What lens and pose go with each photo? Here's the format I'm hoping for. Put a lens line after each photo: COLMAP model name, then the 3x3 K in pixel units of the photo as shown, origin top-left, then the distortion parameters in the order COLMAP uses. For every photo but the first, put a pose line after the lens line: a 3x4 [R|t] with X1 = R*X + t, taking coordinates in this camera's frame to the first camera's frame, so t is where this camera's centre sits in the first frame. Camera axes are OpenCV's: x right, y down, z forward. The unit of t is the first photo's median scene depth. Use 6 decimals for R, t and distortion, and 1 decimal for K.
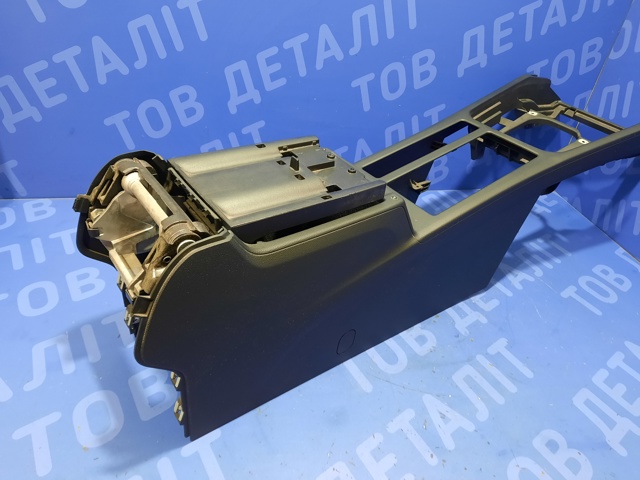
lens RADIAL K [[472.2, 0, 320.0], [0, 472.2, 240.0], [0, 0, 1]] dist [0.038249, -0.048583]
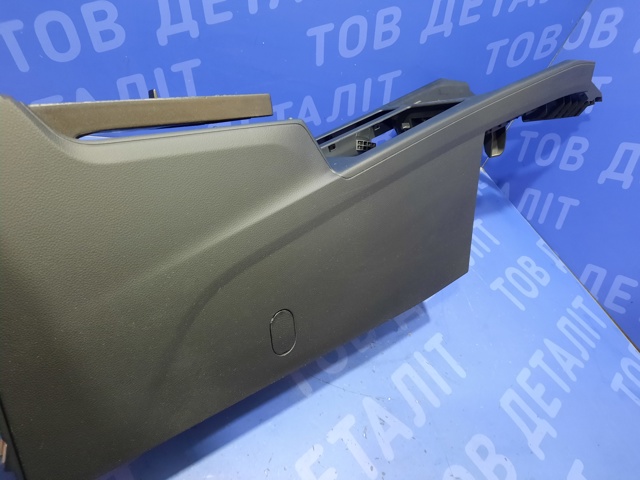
lens RADIAL K [[472.2, 0, 320.0], [0, 472.2, 240.0], [0, 0, 1]] dist [0.038249, -0.048583]
pose [[0.973812, 0.078550, 0.213357, -0.070218], [-0.107832, 0.985730, 0.129261, -0.073945], [-0.200159, -0.148882, 0.968386, 0.104914]]
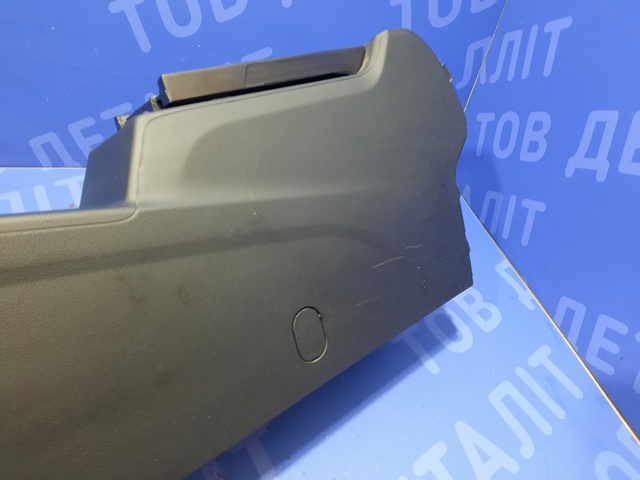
lens RADIAL K [[472.2, 0, 320.0], [0, 472.2, 240.0], [0, 0, 1]] dist [0.038249, -0.048583]
pose [[0.999086, 0.033273, 0.026839, 0.373639], [-0.035995, 0.993470, 0.108267, -0.097977], [-0.023061, -0.109134, 0.993759, 0.320652]]
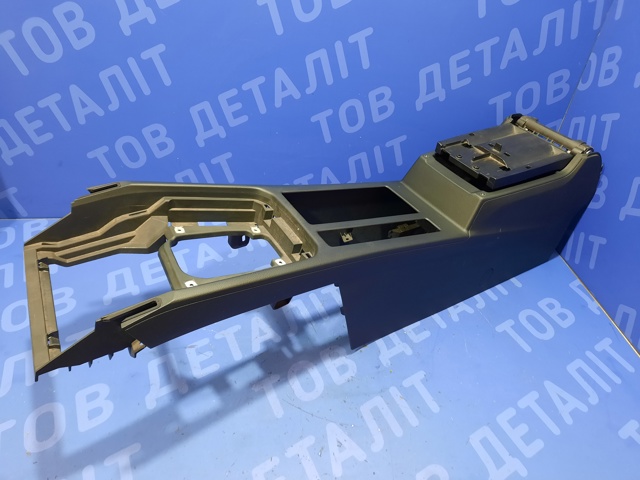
lens RADIAL K [[472.2, 0, 320.0], [0, 472.2, 240.0], [0, 0, 1]] dist [0.038249, -0.048583]
pose [[0.993400, 0.033661, -0.109650, 0.226571], [-0.028408, 0.998389, 0.049122, -0.118240], [0.111127, -0.045683, 0.992756, -0.070312]]
